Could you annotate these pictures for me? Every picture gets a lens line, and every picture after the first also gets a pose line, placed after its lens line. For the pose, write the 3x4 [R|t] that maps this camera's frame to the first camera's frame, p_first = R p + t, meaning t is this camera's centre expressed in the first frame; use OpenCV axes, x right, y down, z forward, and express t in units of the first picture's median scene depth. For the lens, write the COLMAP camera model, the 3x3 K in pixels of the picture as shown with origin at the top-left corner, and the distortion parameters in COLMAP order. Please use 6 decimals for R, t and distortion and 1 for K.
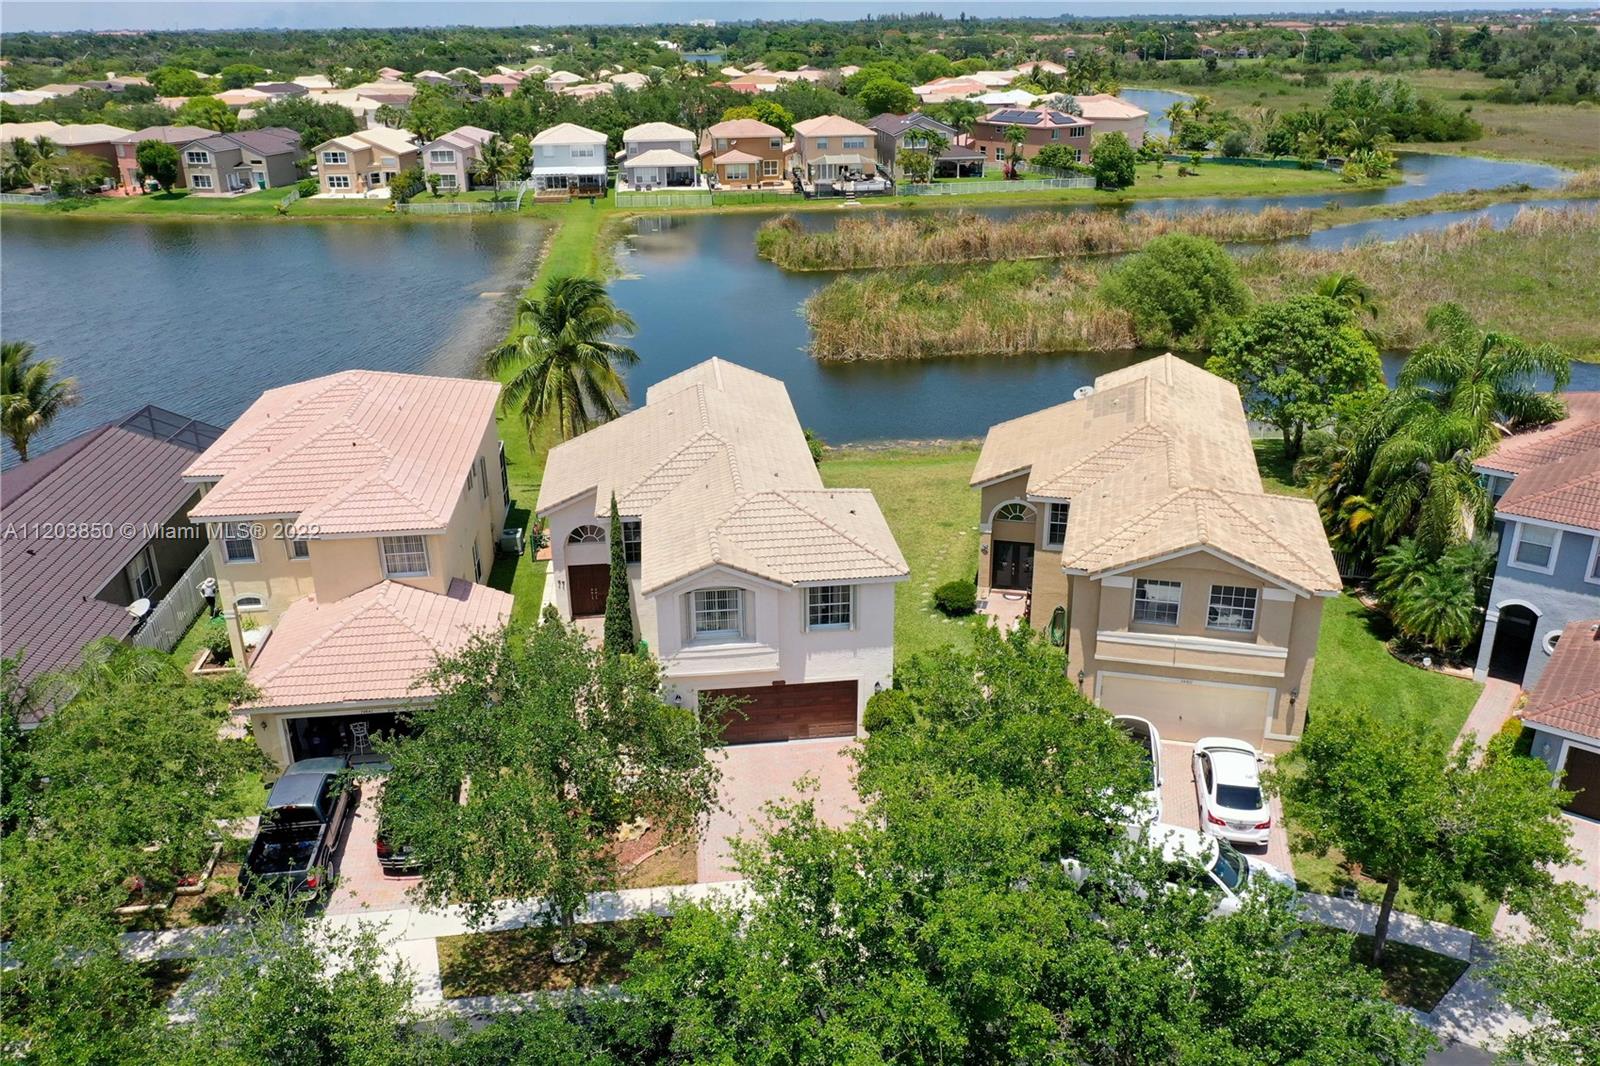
lens RADIAL K [[1268.6, 0, 800.0], [0, 1268.6, 533.0], [0, 0, 1]] dist [-0.004789, 0.006913]
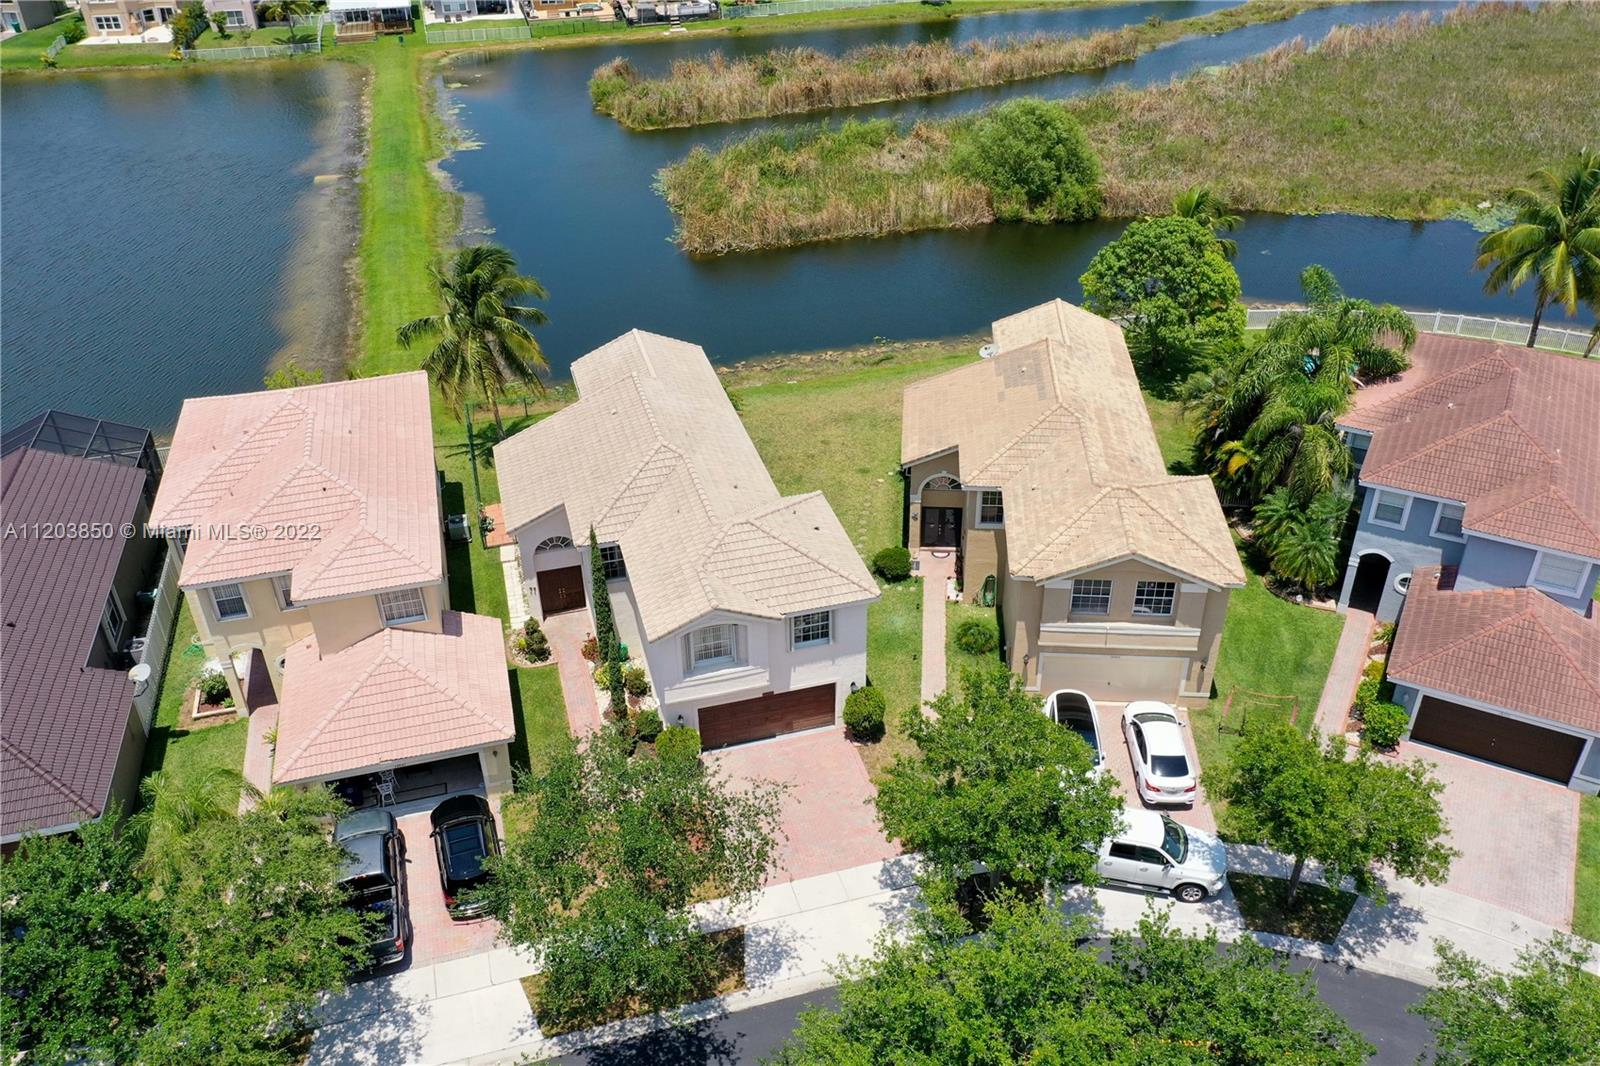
lens RADIAL K [[1268.6, 0, 800.0], [0, 1268.6, 533.0], [0, 0, 1]] dist [-0.004789, 0.006913]
pose [[0.987228, -0.089303, 0.131934, -0.106839], [0.064884, 0.981710, 0.178983, -0.189924], [-0.145505, -0.168137, 0.974966, -0.065002]]
